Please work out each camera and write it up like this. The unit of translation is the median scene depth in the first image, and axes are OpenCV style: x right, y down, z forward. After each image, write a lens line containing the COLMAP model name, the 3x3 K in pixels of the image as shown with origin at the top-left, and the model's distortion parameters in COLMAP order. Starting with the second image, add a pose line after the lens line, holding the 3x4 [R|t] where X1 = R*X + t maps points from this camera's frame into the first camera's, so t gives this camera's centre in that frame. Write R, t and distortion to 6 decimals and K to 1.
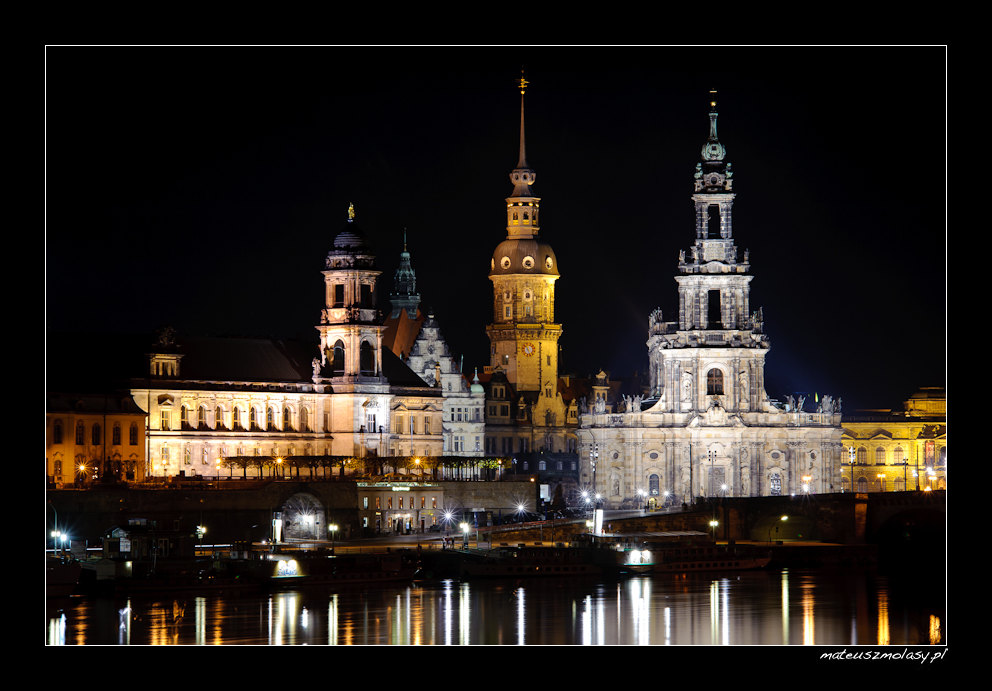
lens RADIAL K [[3316.5, 0, 496.0], [0, 3316.5, 345.5], [0, 0, 1]] dist [0.102864, 0.245392]
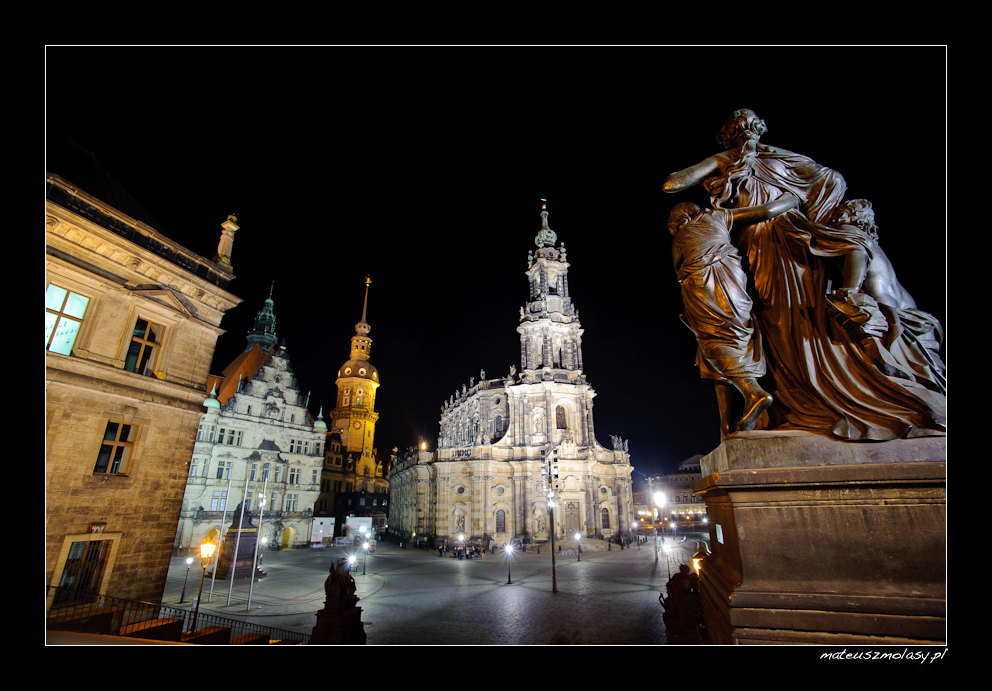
lens RADIAL K [[456.3, 0, 505.7], [0, 456.3, 345.3], [0, 0, 1]] dist [-0.081970, 0.036740]
pose [[0.931568, 0.119780, 0.343270, -0.002881], [-0.010249, 0.952447, -0.304531, 0.032999], [-0.363423, 0.280173, 0.888497, 0.863077]]
